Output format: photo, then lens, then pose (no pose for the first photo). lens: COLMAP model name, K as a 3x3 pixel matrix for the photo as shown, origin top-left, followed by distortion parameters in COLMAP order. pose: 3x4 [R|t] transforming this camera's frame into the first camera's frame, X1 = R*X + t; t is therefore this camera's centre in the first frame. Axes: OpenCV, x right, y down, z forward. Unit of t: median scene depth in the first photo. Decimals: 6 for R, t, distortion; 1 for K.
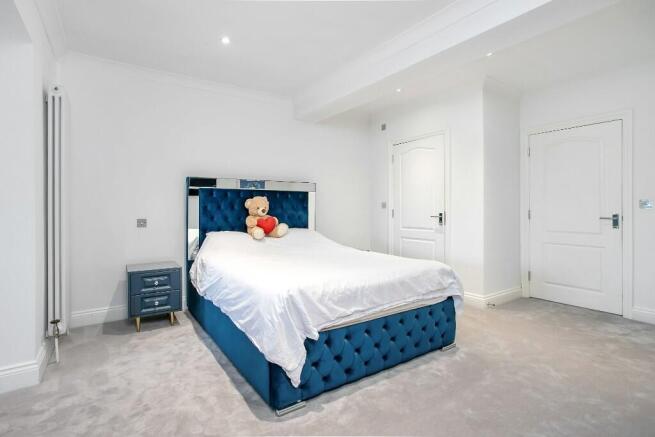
lens RADIAL K [[325.9, 0, 325.7], [0, 325.9, 205.4], [0, 0, 1]] dist [-0.003740, 0.000420]
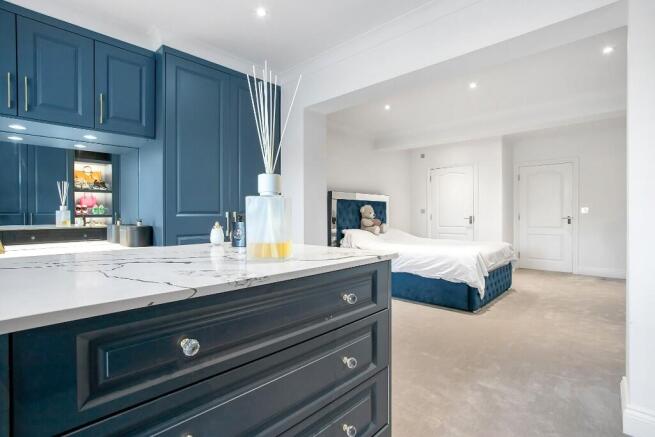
lens RADIAL K [[325.9, 0, 327.3], [0, 325.9, 218.7], [0, 0, 1]] dist [-0.003740, 0.000420]
pose [[0.972391, -0.005264, 0.233300, -0.726377], [0.000121, 0.999757, 0.022056, 0.001393], [-0.233360, -0.021419, 0.972155, -0.370459]]
